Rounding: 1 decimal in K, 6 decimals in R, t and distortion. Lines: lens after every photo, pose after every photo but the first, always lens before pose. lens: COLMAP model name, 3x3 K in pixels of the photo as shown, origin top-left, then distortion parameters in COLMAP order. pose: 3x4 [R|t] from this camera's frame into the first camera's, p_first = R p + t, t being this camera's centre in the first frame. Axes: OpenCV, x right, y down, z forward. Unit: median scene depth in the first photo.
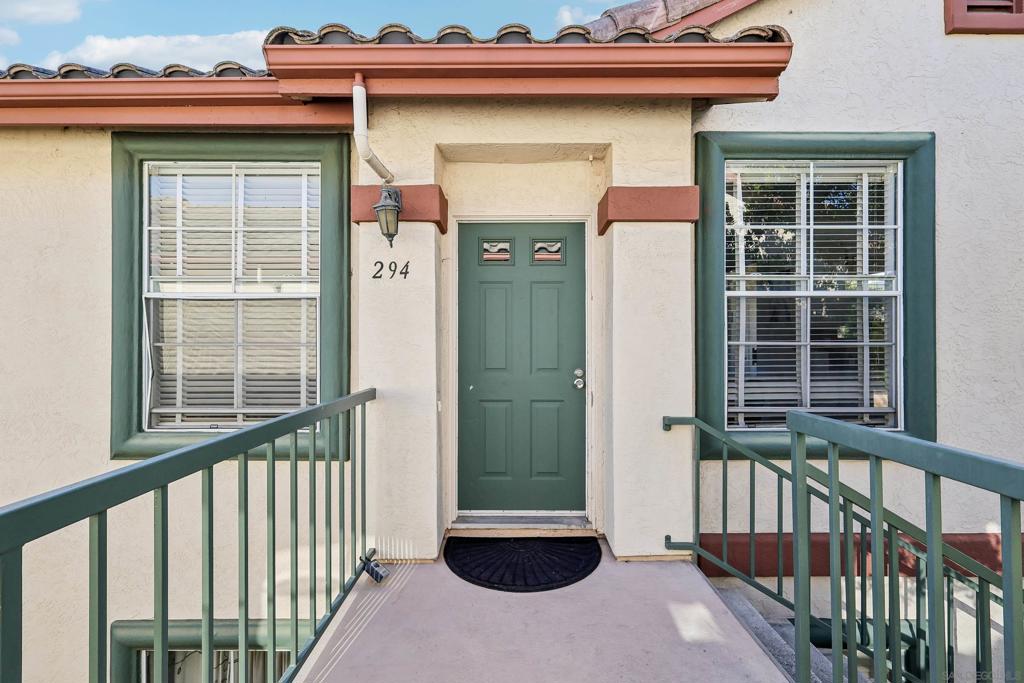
lens RADIAL K [[448.2, 0, 513.0], [0, 448.2, 341.7], [0, 0, 1]] dist [0.001299, 0.001079]
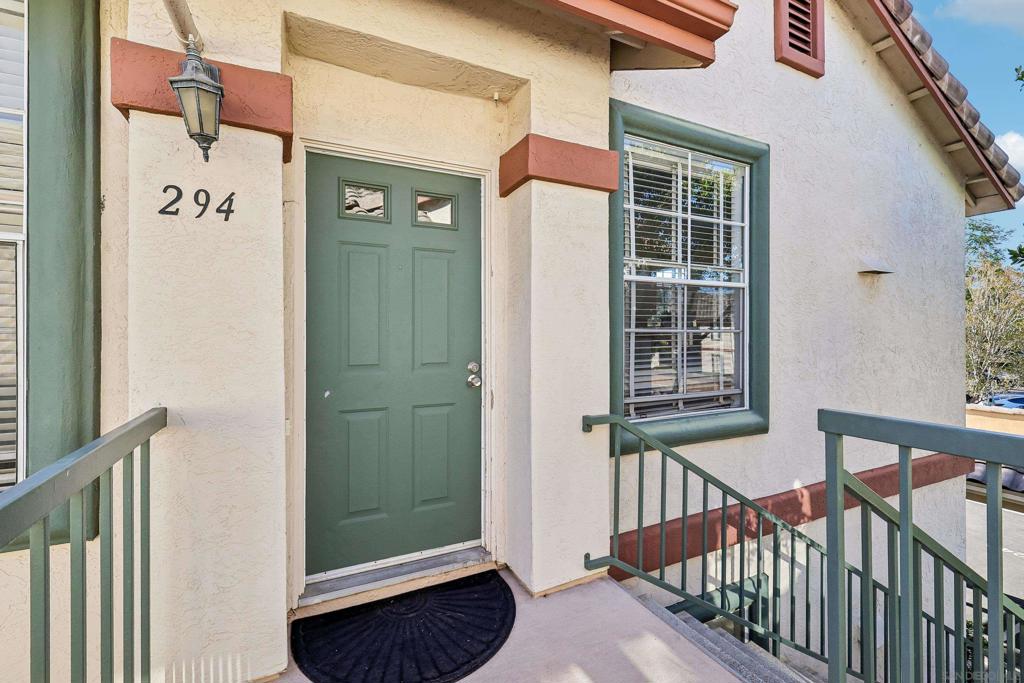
lens RADIAL K [[448.2, 0, 510.9], [0, 448.2, 333.8], [0, 0, 1]] dist [0.001299, 0.001079]
pose [[0.897621, -0.002055, 0.440763, -0.147869], [-0.000234, 0.999987, 0.005141, 0.005787], [-0.440767, -0.004718, 0.897609, 0.265411]]
